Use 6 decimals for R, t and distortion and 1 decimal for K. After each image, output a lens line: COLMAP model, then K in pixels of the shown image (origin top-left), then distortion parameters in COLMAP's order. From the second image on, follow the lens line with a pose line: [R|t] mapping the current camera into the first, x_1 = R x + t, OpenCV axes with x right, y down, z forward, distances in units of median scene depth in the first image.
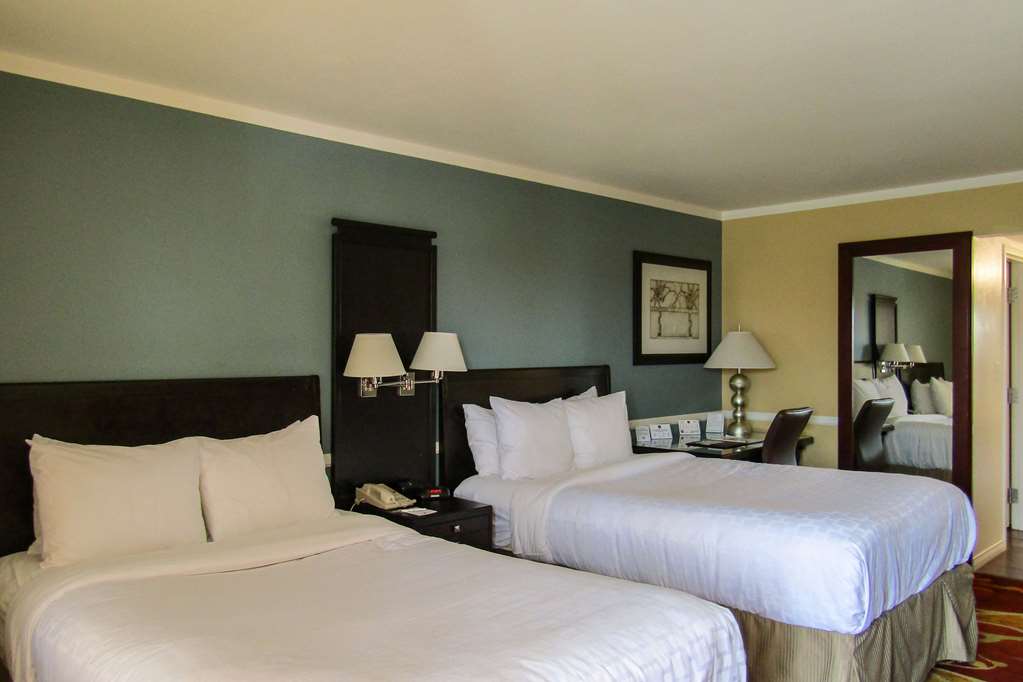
lens RADIAL K [[821.0, 0, 511.5], [0, 821.0, 341.0], [0, 0, 1]] dist [-0.010900, 0.000756]
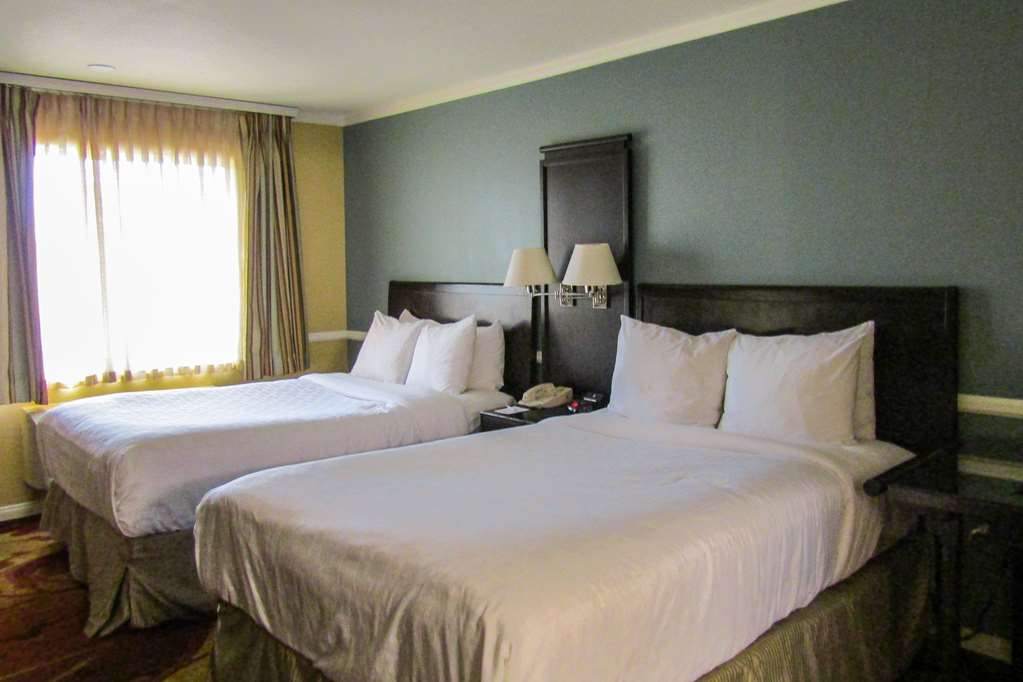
lens RADIAL K [[821.0, 0, 511.5], [0, 821.0, 341.0], [0, 0, 1]] dist [-0.010900, 0.000756]
pose [[-0.072135, 0.099033, -0.992466, 0.891087], [0.024258, 0.994938, 0.097517, 0.009047], [0.997100, -0.017041, -0.074172, 0.954258]]
